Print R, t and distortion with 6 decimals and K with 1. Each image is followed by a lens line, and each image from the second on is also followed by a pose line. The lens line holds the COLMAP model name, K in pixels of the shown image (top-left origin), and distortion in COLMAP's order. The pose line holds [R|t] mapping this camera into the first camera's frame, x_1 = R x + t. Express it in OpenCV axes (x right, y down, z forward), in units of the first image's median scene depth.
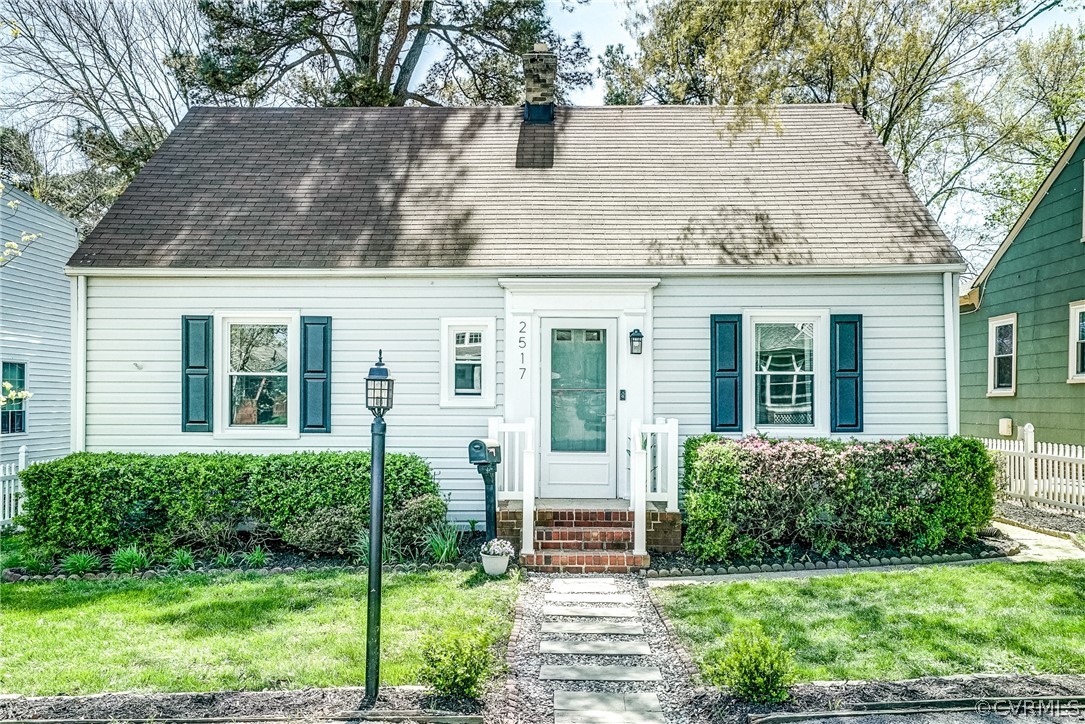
lens RADIAL K [[832.2, 0, 538.2], [0, 832.2, 405.3], [0, 0, 1]] dist [0.039302, 0.001206]
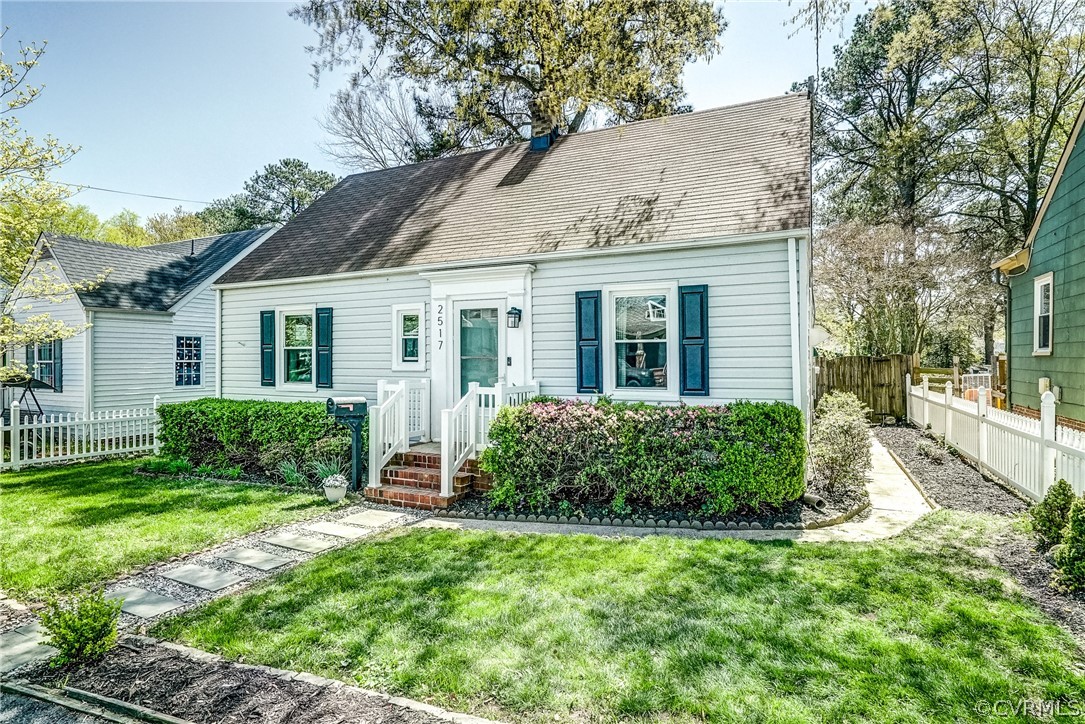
lens RADIAL K [[567.5, 0, 542.5], [0, 567.5, 362.0], [0, 0, 1]] dist [-0.001457, 0.000031]
pose [[0.911834, -0.002851, -0.410550, 0.488635], [0.002837, 0.999996, -0.000645, -0.010910], [0.410550, -0.000576, 0.911838, 0.261164]]
